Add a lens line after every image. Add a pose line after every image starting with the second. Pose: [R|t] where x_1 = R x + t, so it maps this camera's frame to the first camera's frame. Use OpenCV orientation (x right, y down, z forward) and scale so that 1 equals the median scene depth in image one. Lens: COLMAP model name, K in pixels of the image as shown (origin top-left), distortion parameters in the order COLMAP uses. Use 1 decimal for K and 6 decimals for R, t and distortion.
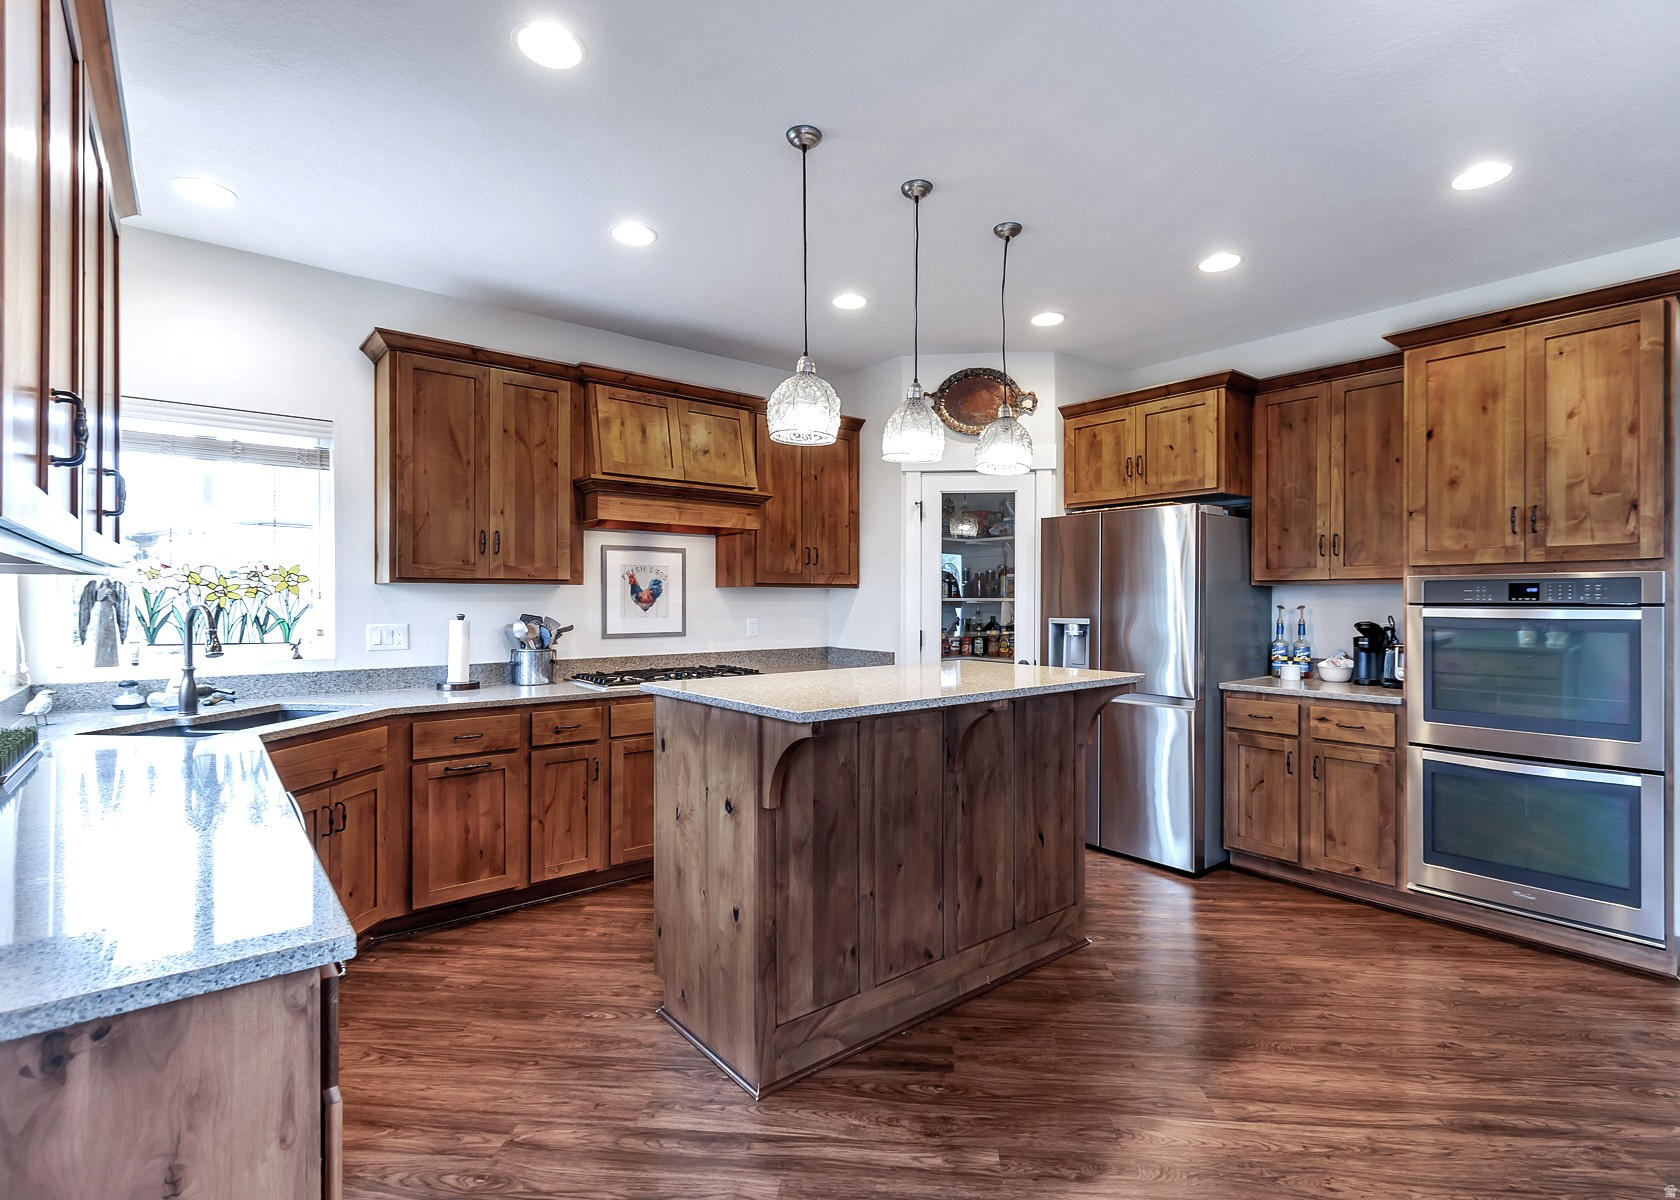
lens RADIAL K [[797.1, 0, 834.0], [0, 797.1, 600.5], [0, 0, 1]] dist [0.000561, -0.000436]
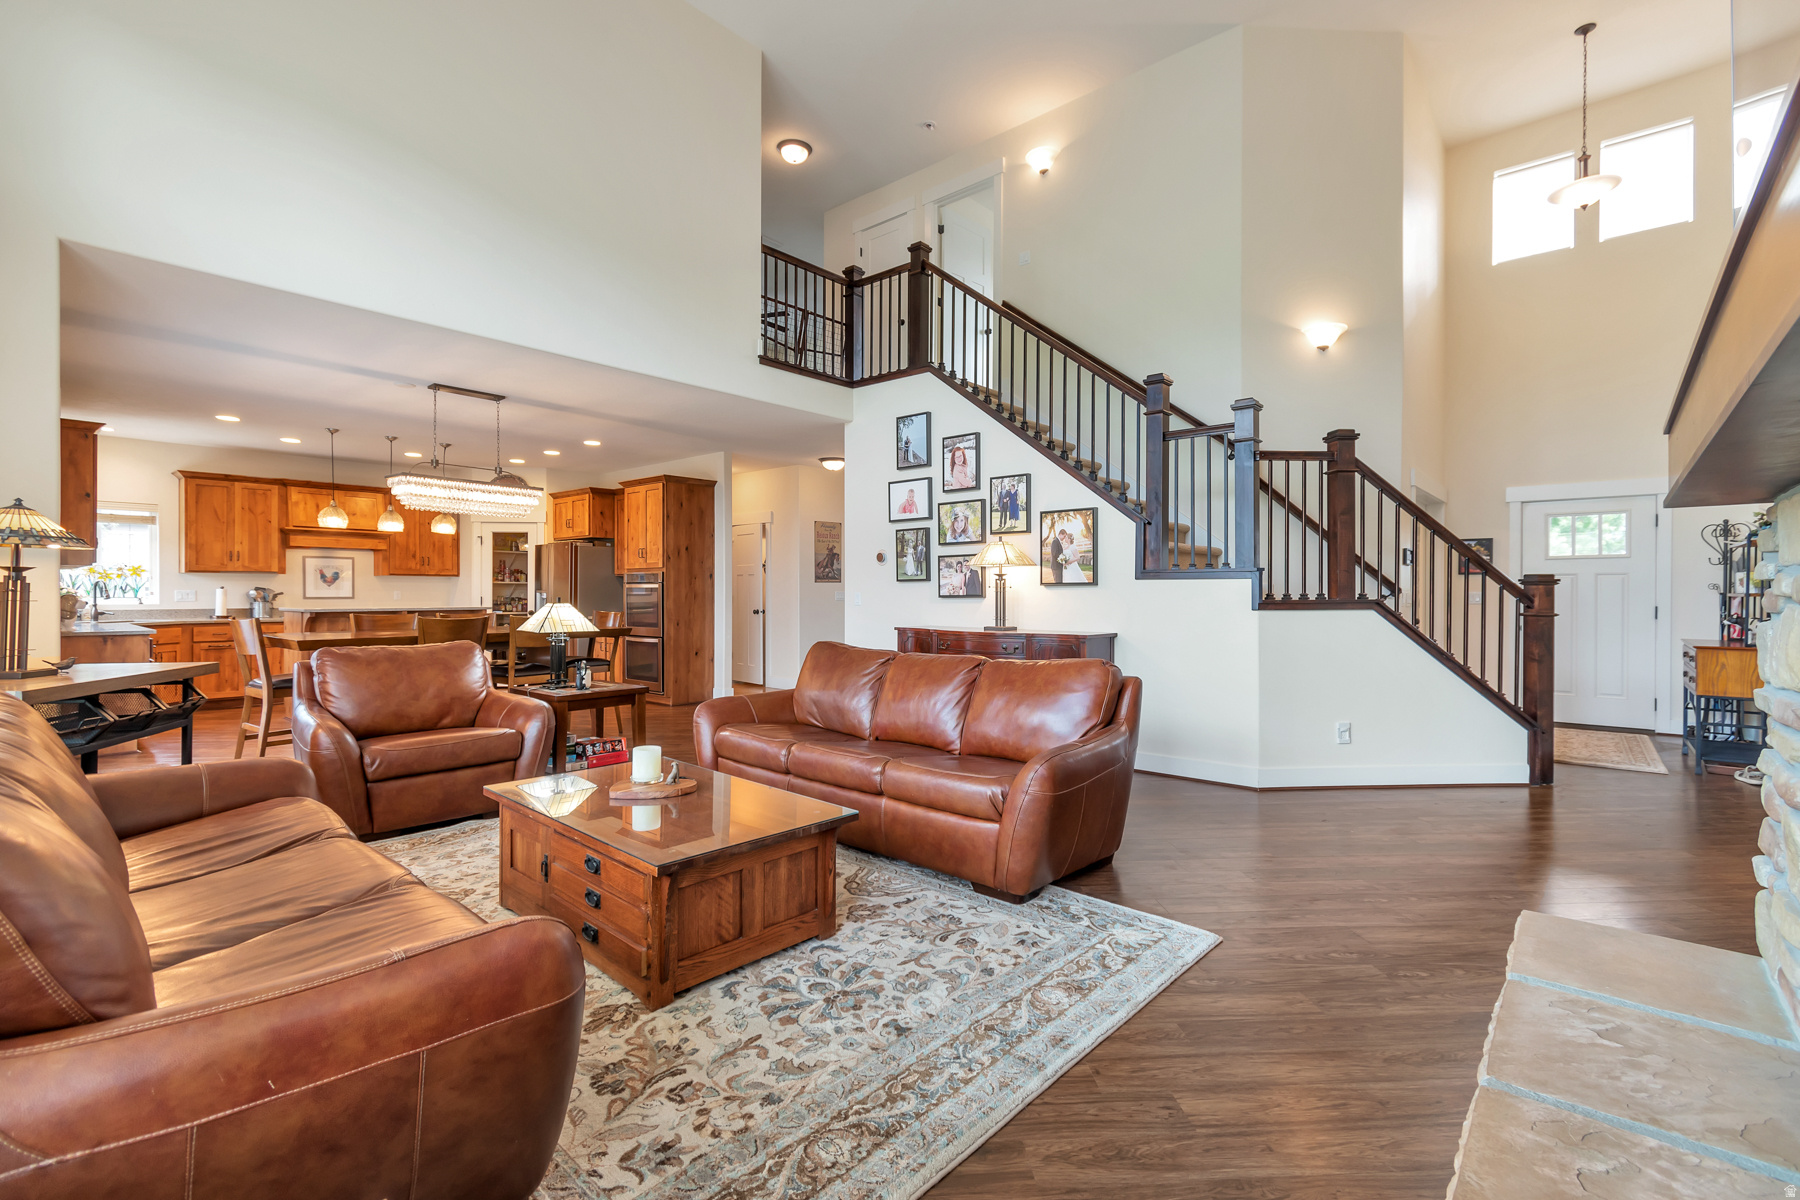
lens RADIAL K [[799.5, 0, 910.4], [0, 799.5, 593.8], [0, 0, 1]] dist [0.002388, -0.000975]
pose [[0.983587, 0.001826, 0.180425, 1.067719], [-0.001548, 0.999997, -0.001683, 0.039264], [-0.180427, 0.001376, 0.983587, -1.631285]]
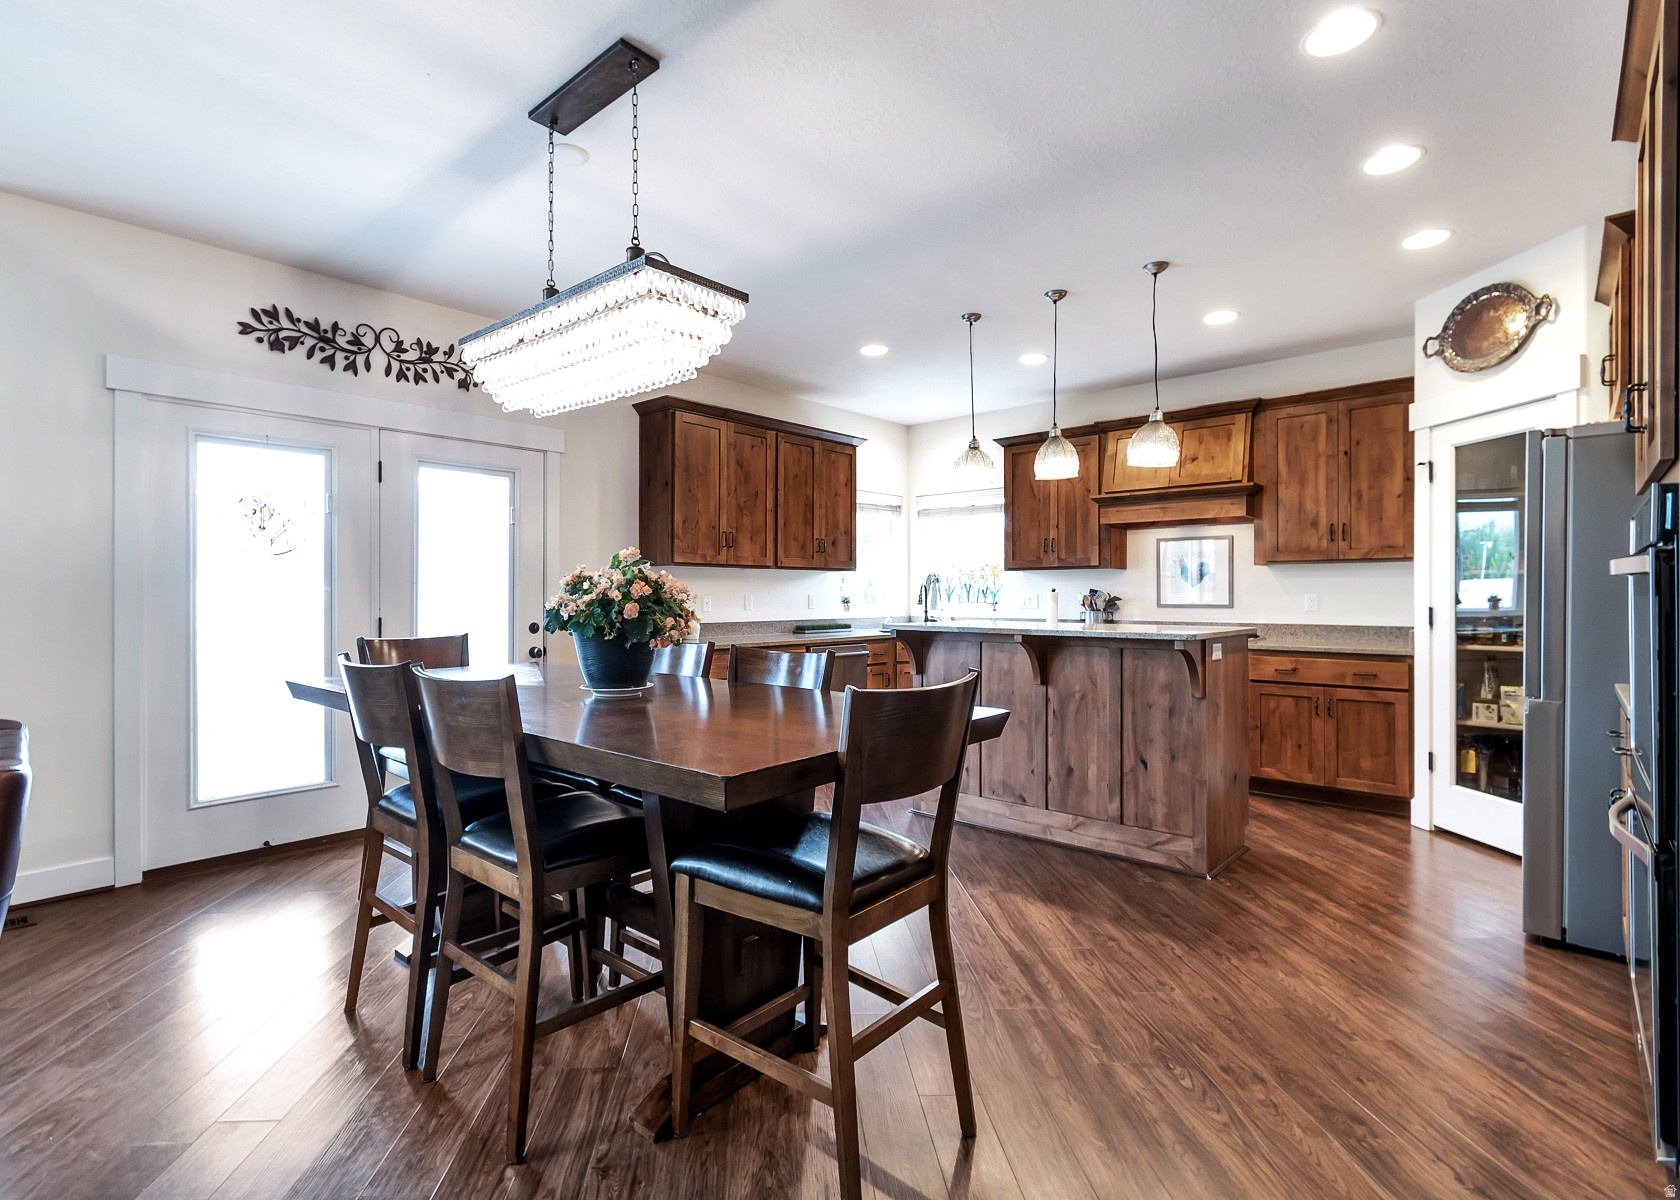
lens RADIAL K [[797.1, 0, 831.6], [0, 797.1, 593.5], [0, 0, 1]] dist [0.000561, -0.000436]
pose [[0.172335, -0.001694, -0.985037, 1.089523], [-0.000389, 0.999998, -0.001787, 0.030843], [0.985038, 0.000691, 0.172334, 0.247282]]
